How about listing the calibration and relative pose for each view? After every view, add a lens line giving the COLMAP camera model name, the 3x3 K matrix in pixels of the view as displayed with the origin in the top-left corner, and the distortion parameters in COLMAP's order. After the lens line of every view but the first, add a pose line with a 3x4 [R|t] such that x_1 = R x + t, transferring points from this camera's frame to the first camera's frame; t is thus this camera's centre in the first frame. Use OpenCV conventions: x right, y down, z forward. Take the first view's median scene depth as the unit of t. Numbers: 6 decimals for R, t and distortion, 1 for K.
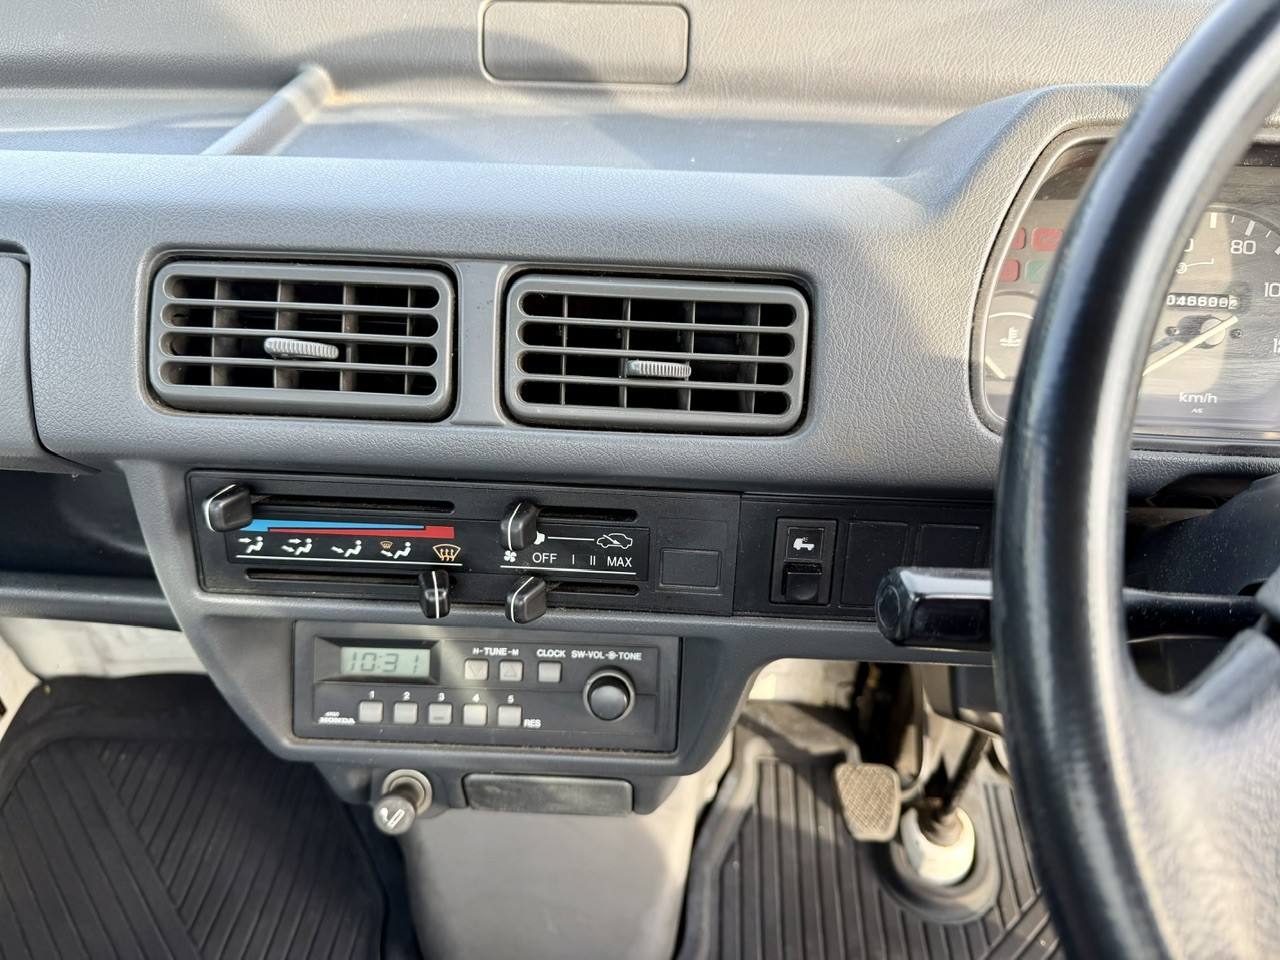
lens RADIAL K [[915.3, 0, 642.4], [0, 915.3, 503.0], [0, 0, 1]] dist [0.041707, -0.056837]
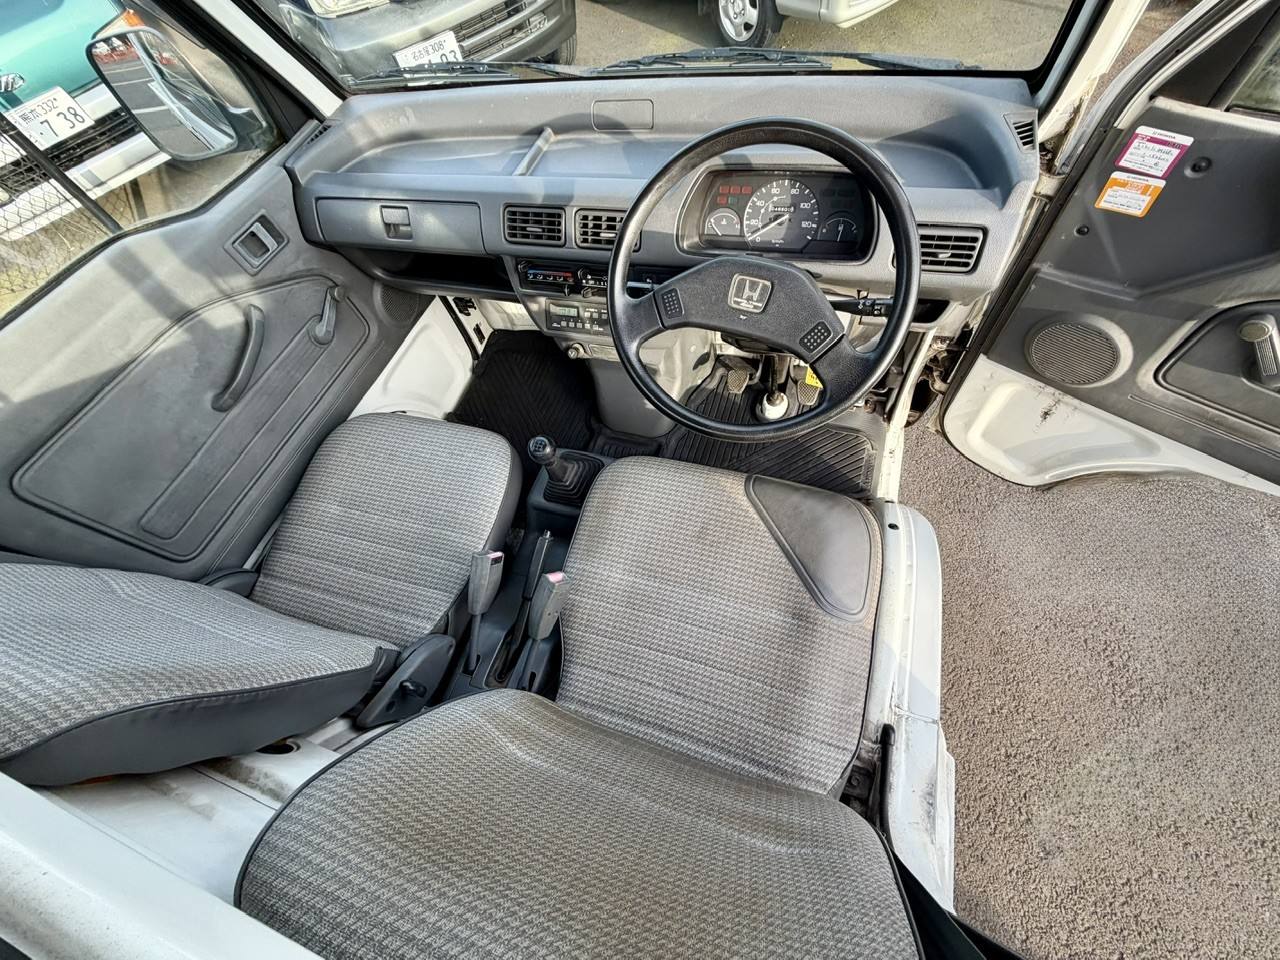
lens RADIAL K [[511.5, 0, 642.3], [0, 511.5, 480.1], [0, 0, 1]] dist [-0.001342, 0.000531]
pose [[0.950436, 0.143001, -0.276082, 0.777164], [-0.031154, 0.927287, 0.373052, 0.016564], [0.309354, -0.345961, 0.885783, -1.151013]]
